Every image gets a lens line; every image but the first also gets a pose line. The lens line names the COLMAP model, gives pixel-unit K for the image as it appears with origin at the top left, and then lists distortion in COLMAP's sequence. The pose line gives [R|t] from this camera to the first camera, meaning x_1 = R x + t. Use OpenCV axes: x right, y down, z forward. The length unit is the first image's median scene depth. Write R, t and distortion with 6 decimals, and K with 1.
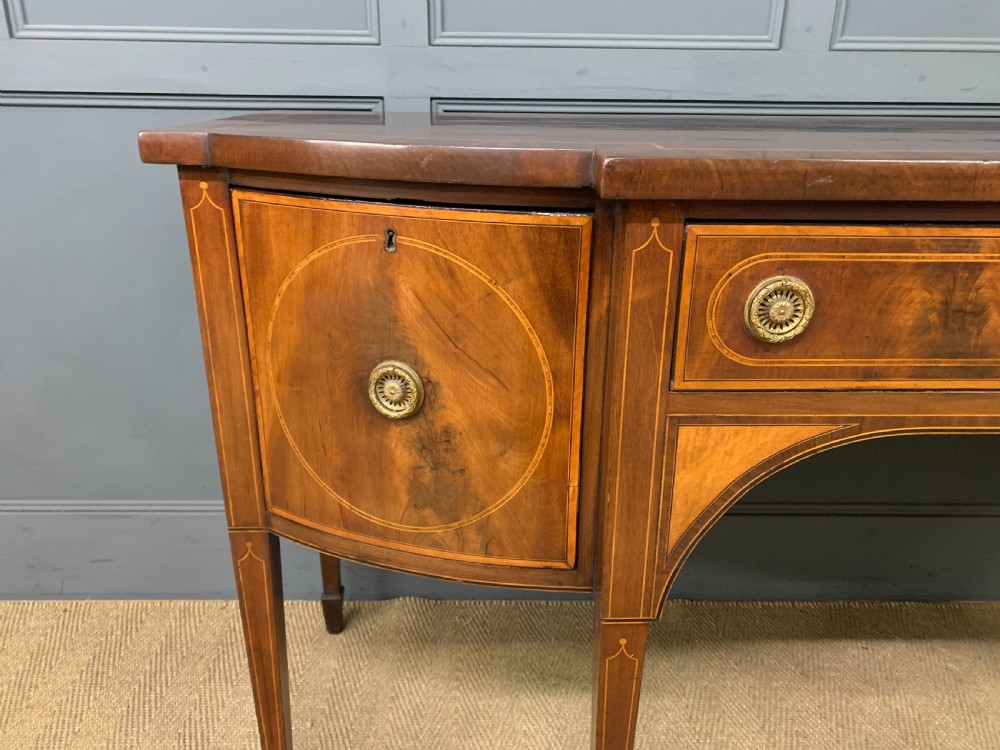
lens RADIAL K [[765.4, 0, 496.7], [0, 765.4, 367.7], [0, 0, 1]] dist [0.038660, -0.036462]
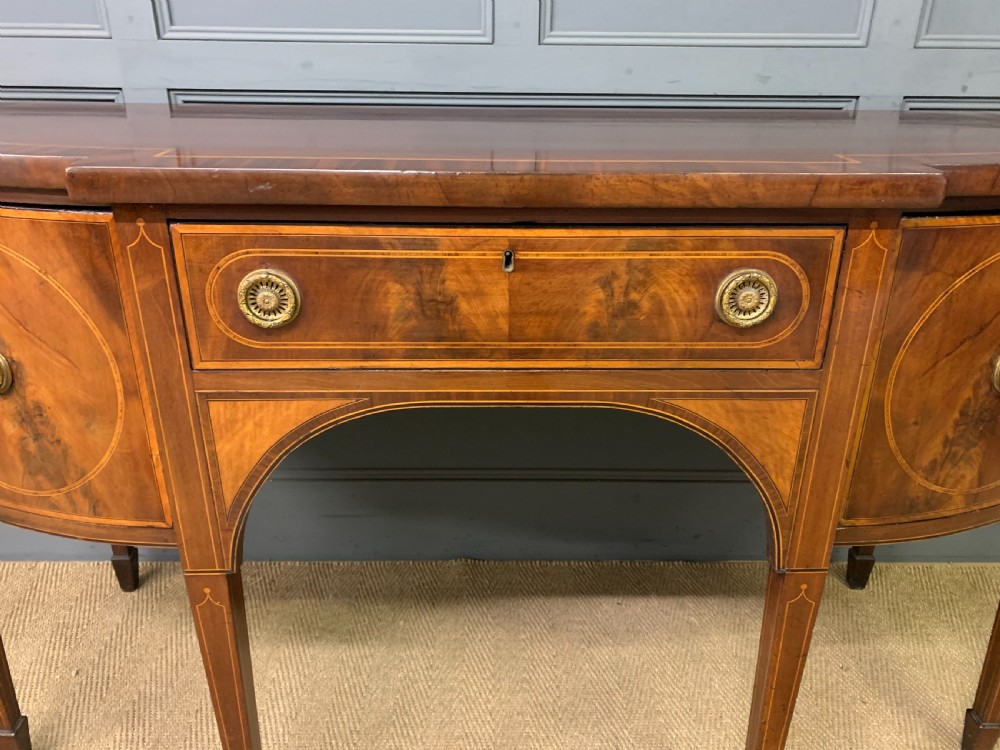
lens RADIAL K [[765.4, 0, 498.1], [0, 765.4, 370.3], [0, 0, 1]] dist [0.038660, -0.036462]
pose [[0.999994, -0.000433, -0.003378, 0.584073], [0.000574, 0.999130, 0.041689, -0.014262], [0.003357, -0.041691, 0.999125, -0.113878]]
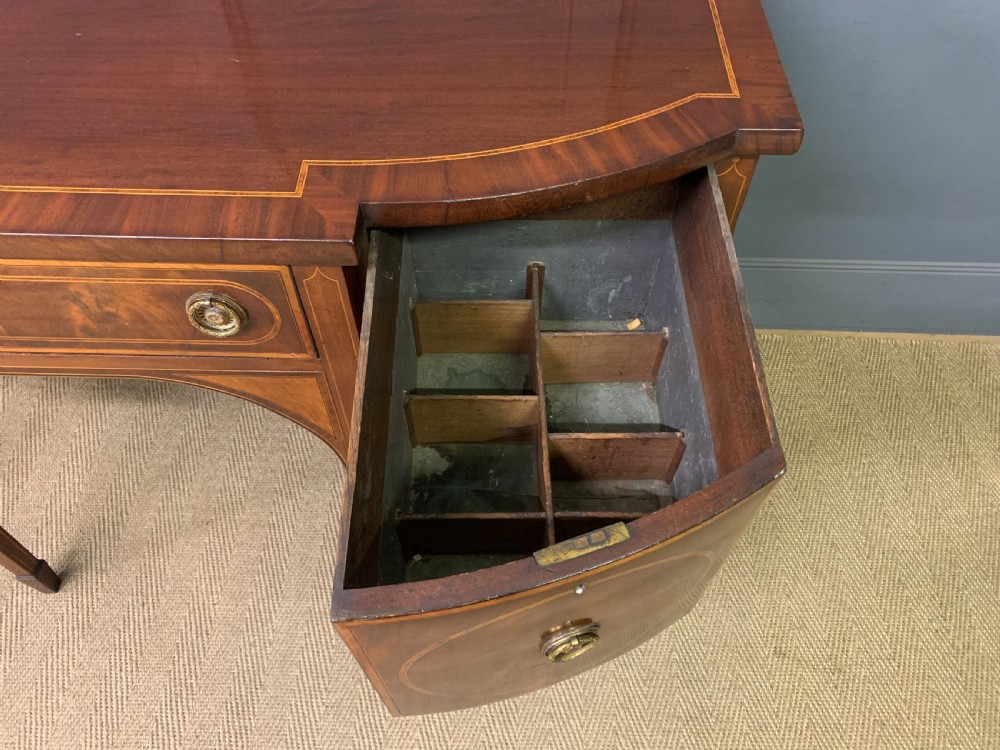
lens RADIAL K [[765.4, 0, 500.5], [0, 765.4, 380.4], [0, 0, 1]] dist [0.038660, -0.036462]
pose [[0.999338, 0.028298, -0.022878, 1.273213], [-0.010883, 0.832340, 0.554159, -0.540414], [0.034724, -0.553543, 0.832097, -0.014718]]
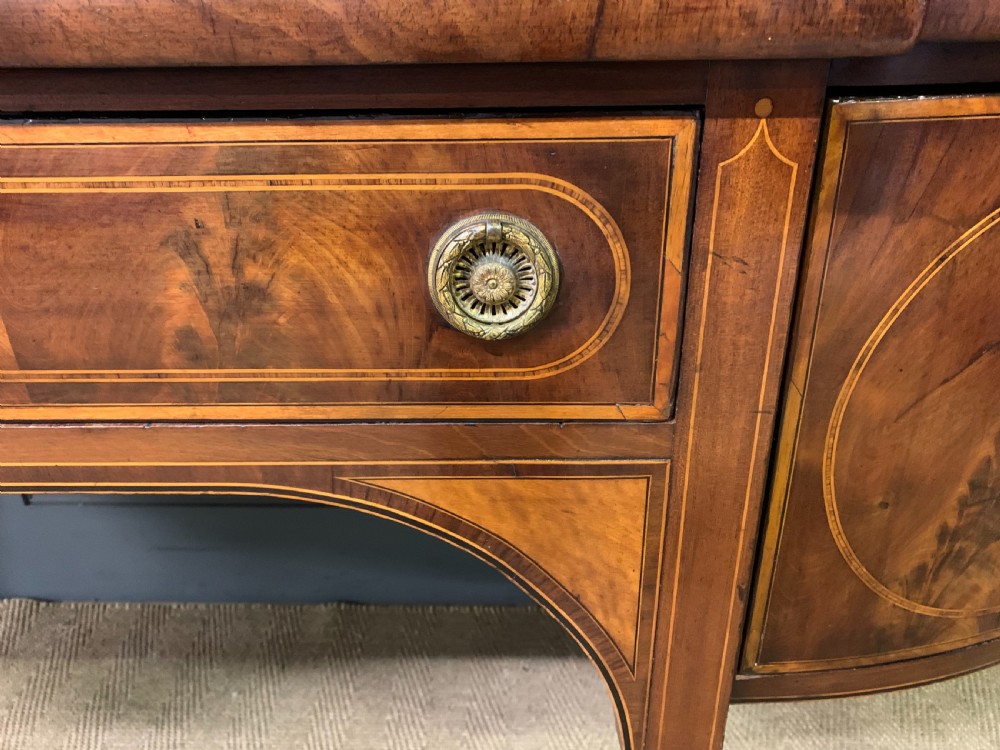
lens RADIAL K [[765.4, 0, 499.4], [0, 765.4, 368.1], [0, 0, 1]] dist [0.038660, -0.036462]
pose [[0.999042, -0.003051, -0.043654, 0.908963], [0.006856, 0.996159, 0.087295, -0.049951], [0.043220, -0.087511, 0.995226, 0.395836]]
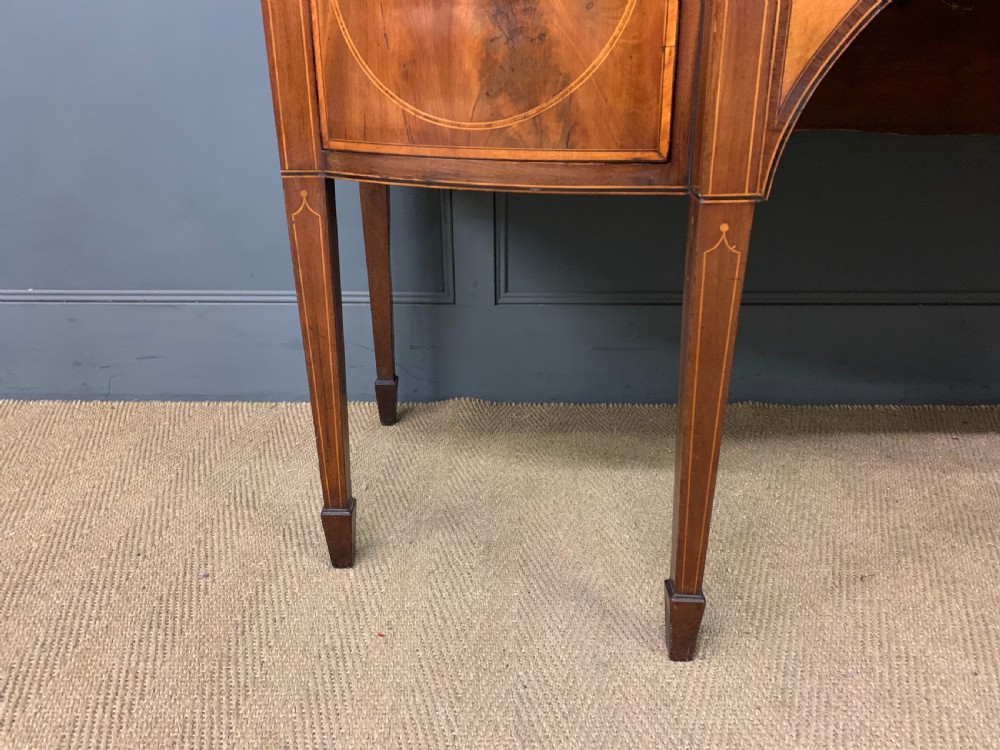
lens RADIAL K [[765.4, 0, 500.3], [0, 765.4, 367.2], [0, 0, 1]] dist [0.038660, -0.036462]
pose [[0.999082, -0.001524, -0.042805, -0.054864], [0.002097, 0.999909, 0.013343, 0.494150], [0.042781, -0.013421, 0.998994, 0.098446]]
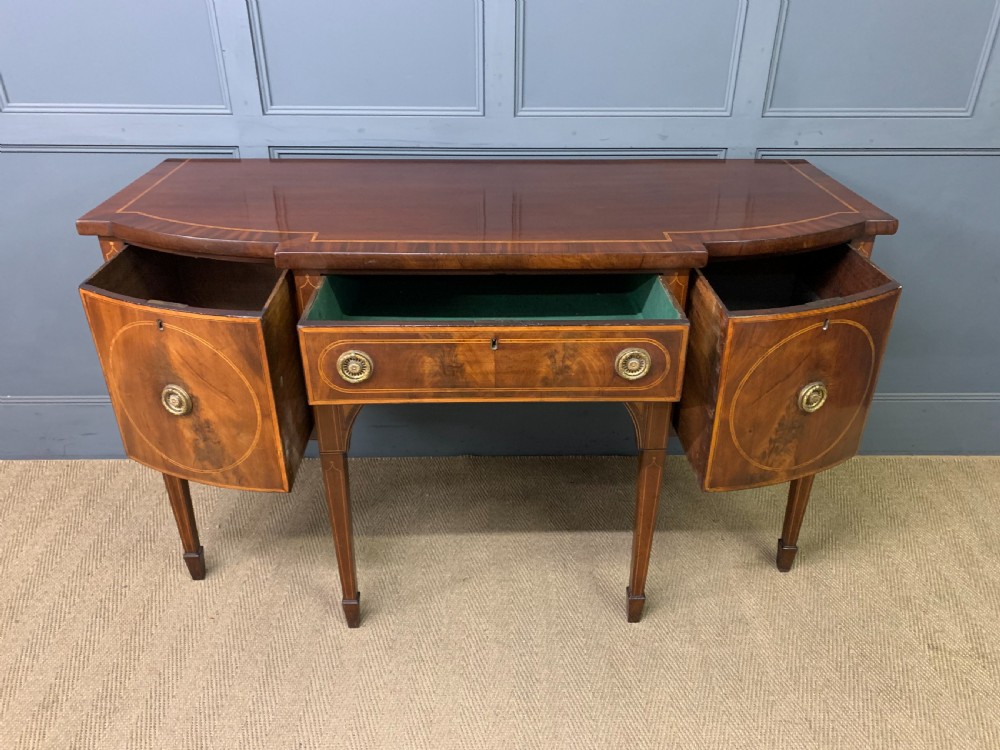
lens RADIAL K [[765.4, 0, 495.4], [0, 765.4, 368.8], [0, 0, 1]] dist [0.038660, -0.036462]
pose [[0.999970, -0.007786, -0.000581, 0.596814], [0.007791, 0.990171, 0.139647, -0.279774], [-0.000512, -0.139647, 0.990201, -0.762590]]
